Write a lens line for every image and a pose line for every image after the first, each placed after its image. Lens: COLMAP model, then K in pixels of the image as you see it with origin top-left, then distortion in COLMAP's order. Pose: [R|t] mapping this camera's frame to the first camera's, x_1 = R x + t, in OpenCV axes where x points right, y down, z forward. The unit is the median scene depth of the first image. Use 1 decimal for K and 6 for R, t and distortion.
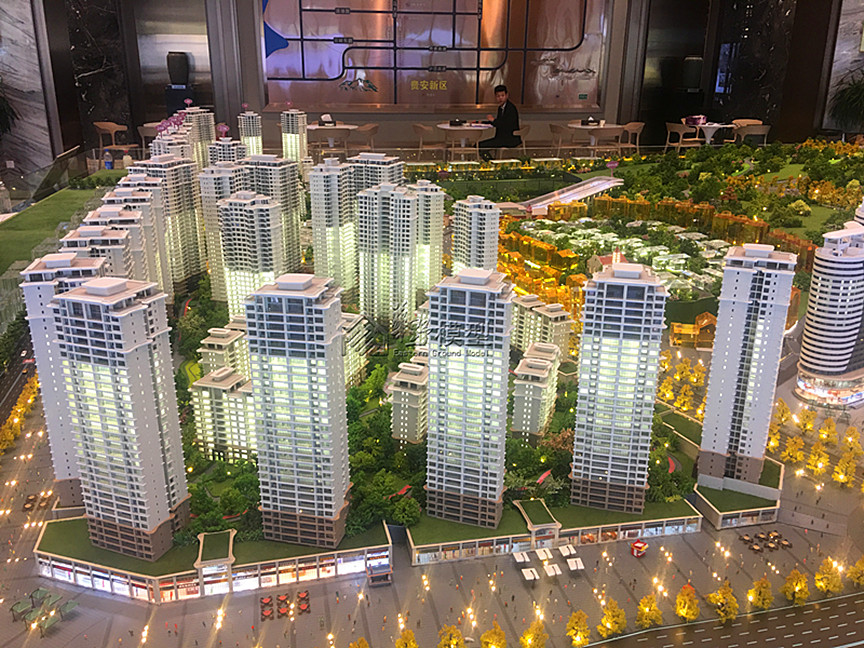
lens RADIAL K [[723.6, 0, 443.4], [0, 723.6, 316.0], [0, 0, 1]] dist [0.126472, -0.205157]
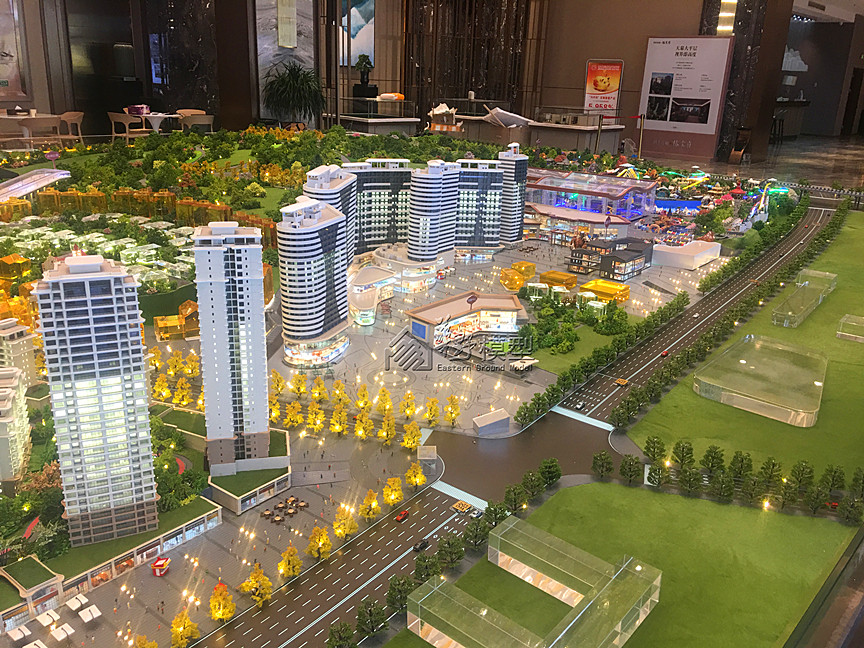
lens RADIAL K [[716.5, 0, 432.0], [0, 716.5, 324.0], [0, 0, 1]] dist [0.121856, -0.185457]
pose [[0.774294, -0.183145, 0.605745, 0.026479], [0.171965, 0.982080, 0.077114, 0.008441], [-0.609013, 0.044458, 0.791913, 0.054814]]
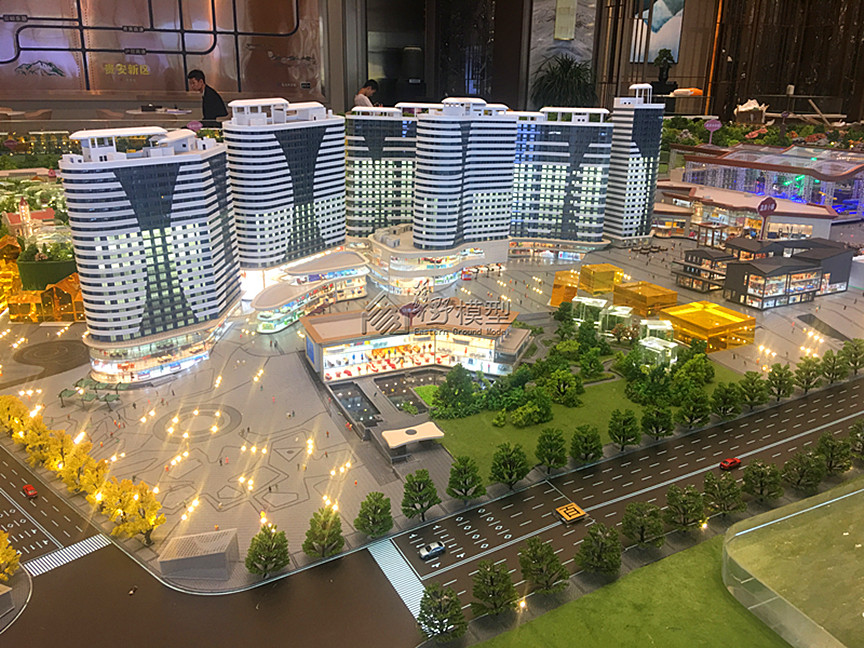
lens RADIAL K [[716.5, 0, 432.0], [0, 716.5, 324.0], [0, 0, 1]] dist [0.121856, -0.185457]
pose [[0.965517, -0.076304, 0.248908, 0.342346], [0.075748, 0.997057, 0.011826, 0.044065], [-0.249077, 0.007436, 0.968455, 0.162237]]
